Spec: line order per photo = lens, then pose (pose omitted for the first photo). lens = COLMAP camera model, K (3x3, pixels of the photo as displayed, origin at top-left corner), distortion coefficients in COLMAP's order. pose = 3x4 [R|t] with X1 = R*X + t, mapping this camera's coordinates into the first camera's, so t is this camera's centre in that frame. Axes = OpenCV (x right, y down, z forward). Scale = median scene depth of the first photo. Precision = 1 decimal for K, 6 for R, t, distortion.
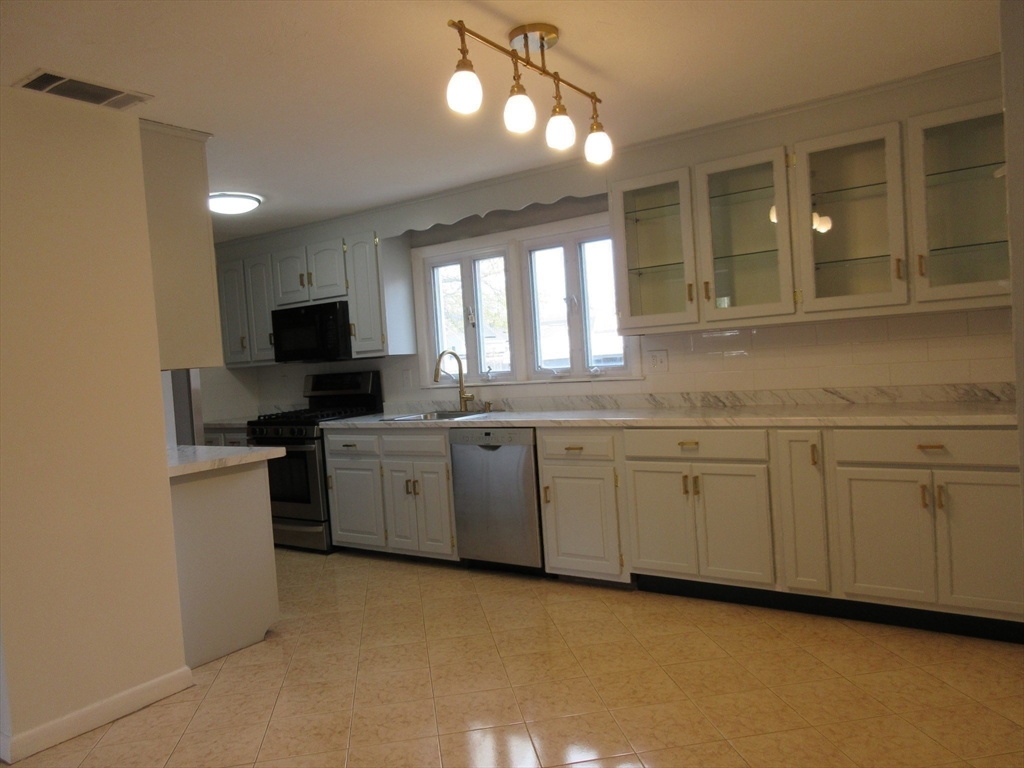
lens RADIAL K [[762.7, 0, 516.2], [0, 762.7, 383.6], [0, 0, 1]] dist [0.004802, 0.001667]
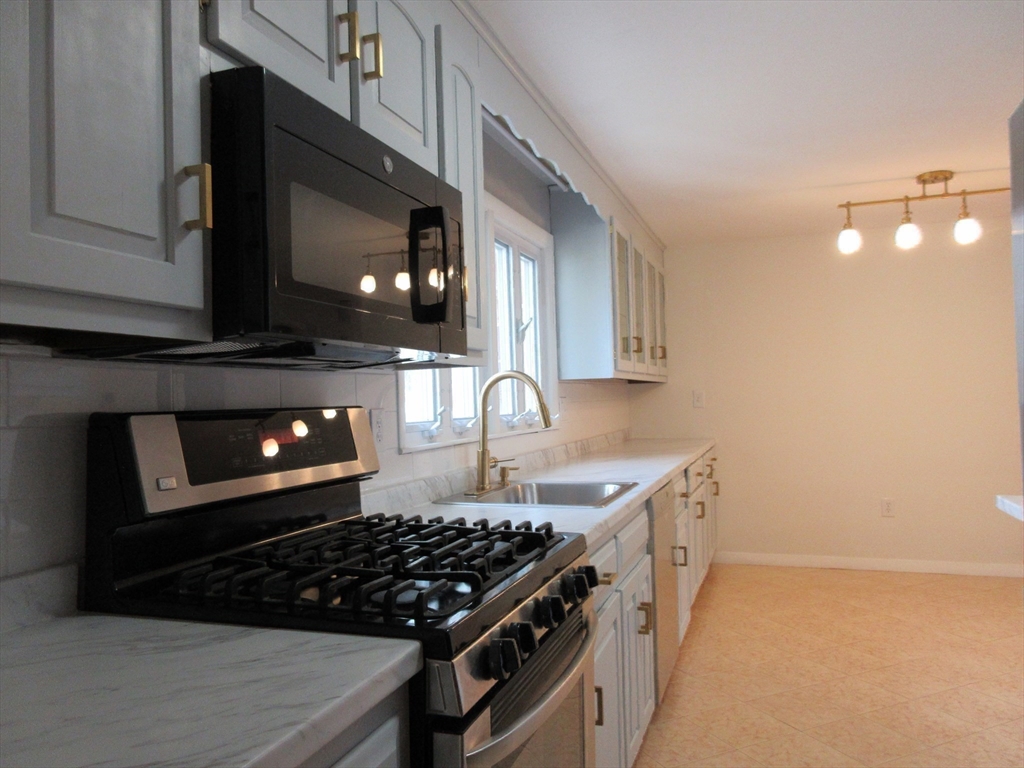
lens RADIAL K [[762.7, 0, 513.6], [0, 762.7, 383.6], [0, 0, 1]] dist [0.004802, 0.001667]
pose [[-0.280361, 0.093170, 0.955362, -0.817347], [0.073964, 0.994416, -0.075273, 0.007703], [-0.957041, 0.049558, -0.285687, 1.586130]]
